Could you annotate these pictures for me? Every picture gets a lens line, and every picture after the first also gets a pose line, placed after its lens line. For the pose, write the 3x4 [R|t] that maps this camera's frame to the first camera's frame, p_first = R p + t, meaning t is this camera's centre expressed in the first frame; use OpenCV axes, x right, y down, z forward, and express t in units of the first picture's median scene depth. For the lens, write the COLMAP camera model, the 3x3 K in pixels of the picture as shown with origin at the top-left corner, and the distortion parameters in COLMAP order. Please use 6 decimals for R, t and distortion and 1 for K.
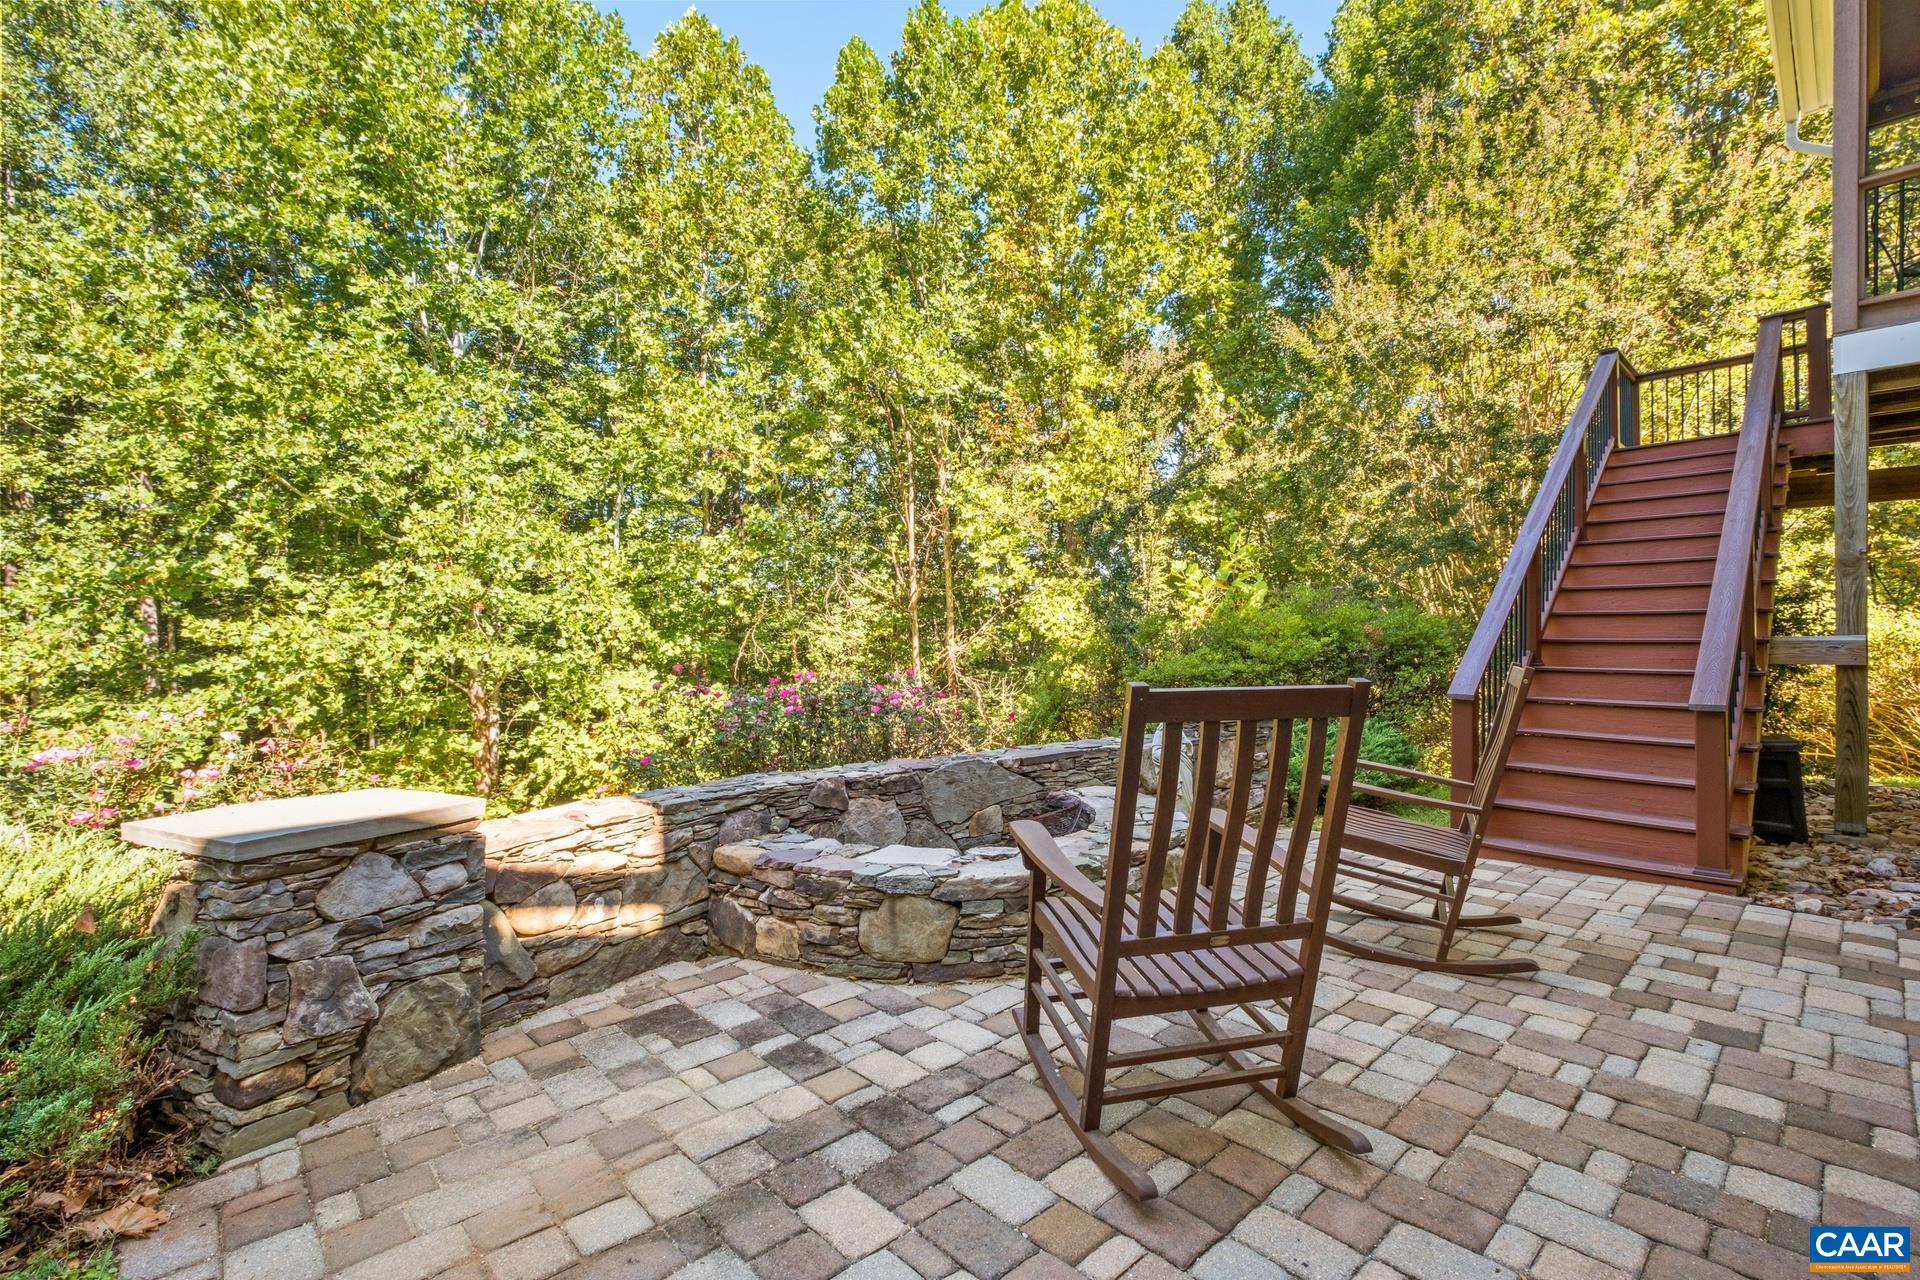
lens RADIAL K [[860.1, 0, 951.5], [0, 860.1, 638.1], [0, 0, 1]] dist [0.002016, 0.000012]
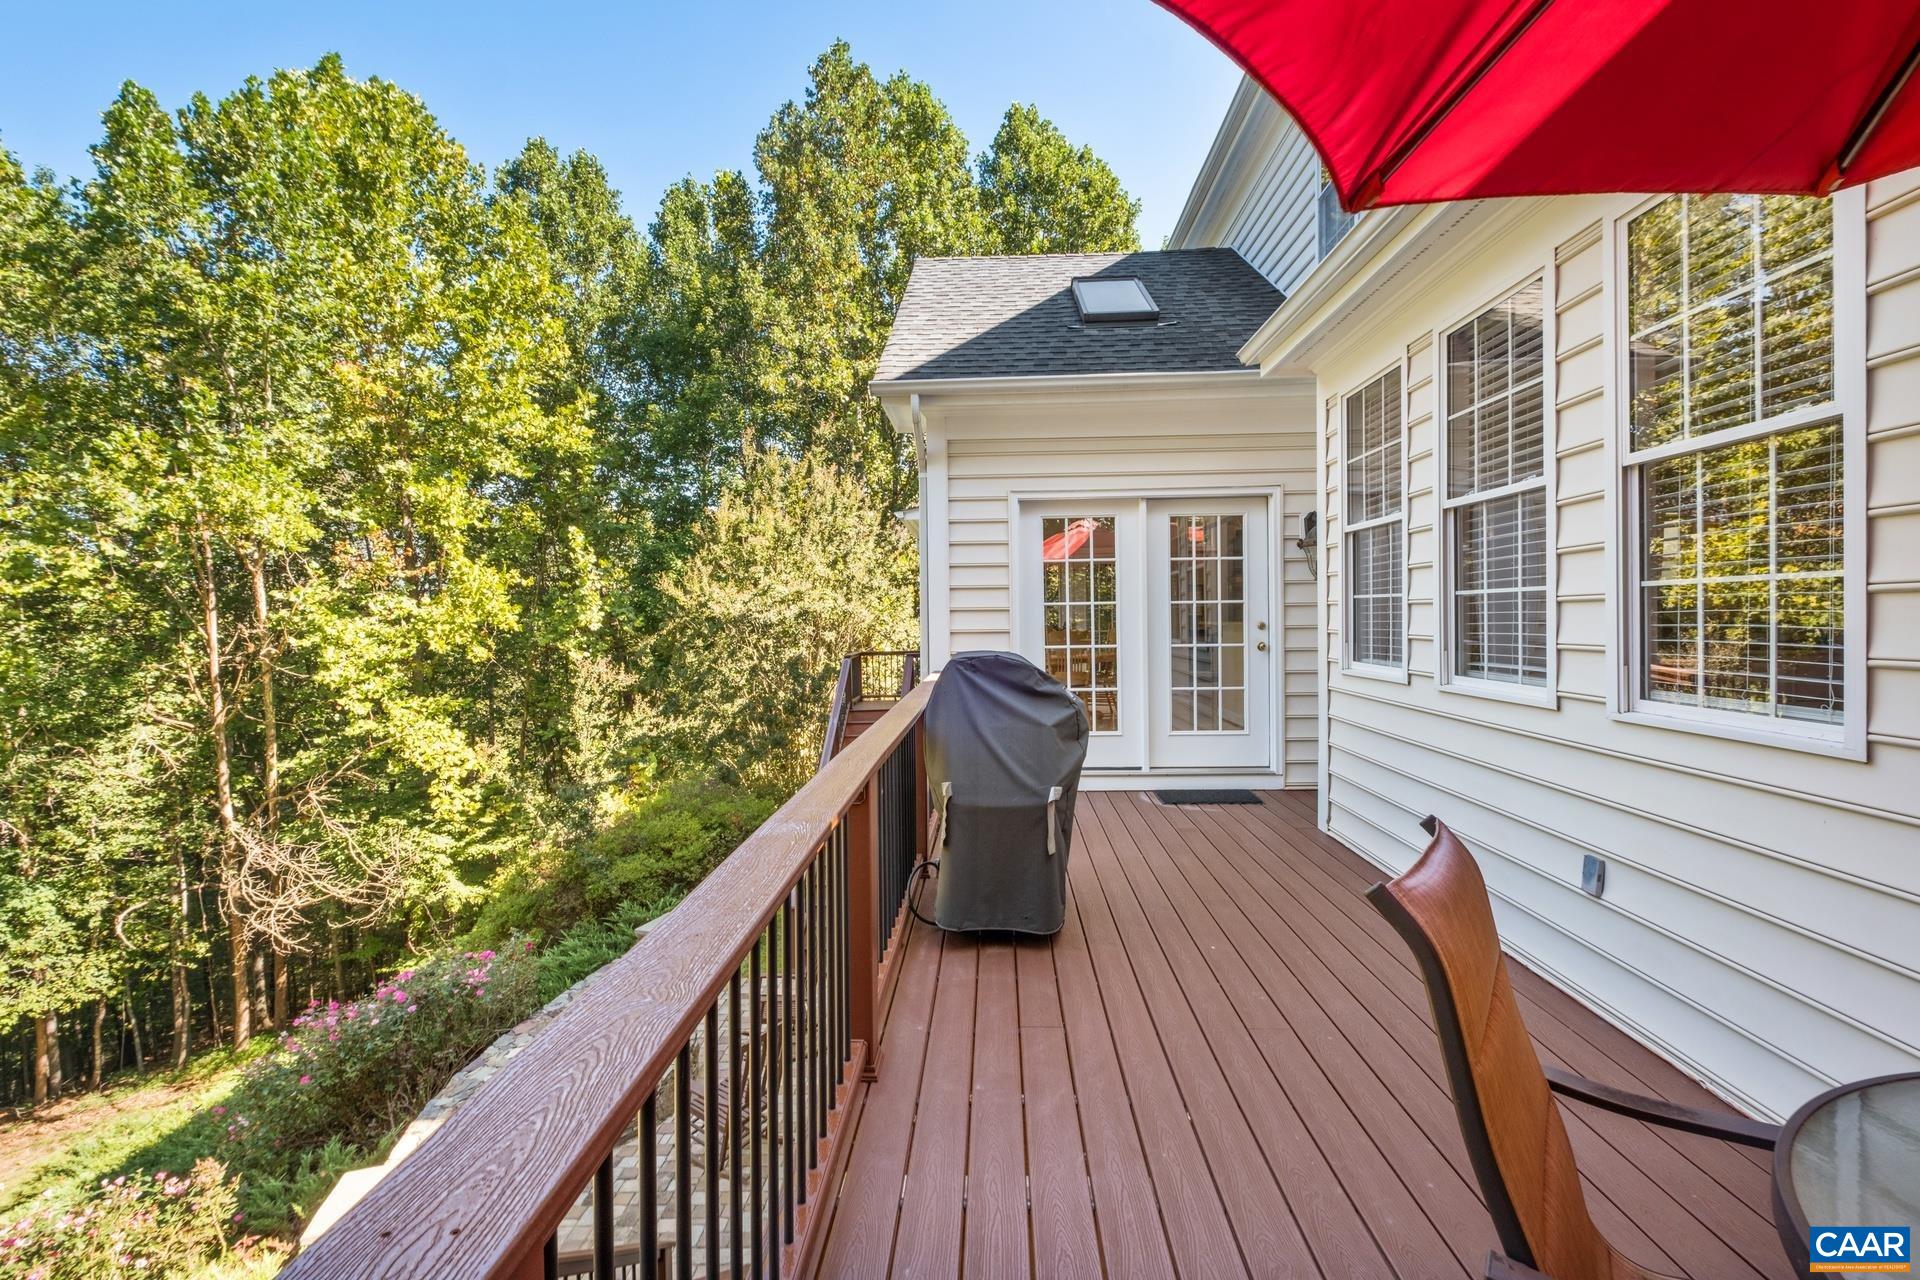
lens RADIAL K [[860.1, 0, 951.5], [0, 860.1, 638.1], [0, 0, 1]] dist [0.002016, 0.000012]
pose [[0.721701, -0.024012, 0.691788, -0.145077], [0.025329, 0.999645, 0.008273, -0.152294], [-0.691741, 0.011552, 0.722053, -0.193110]]
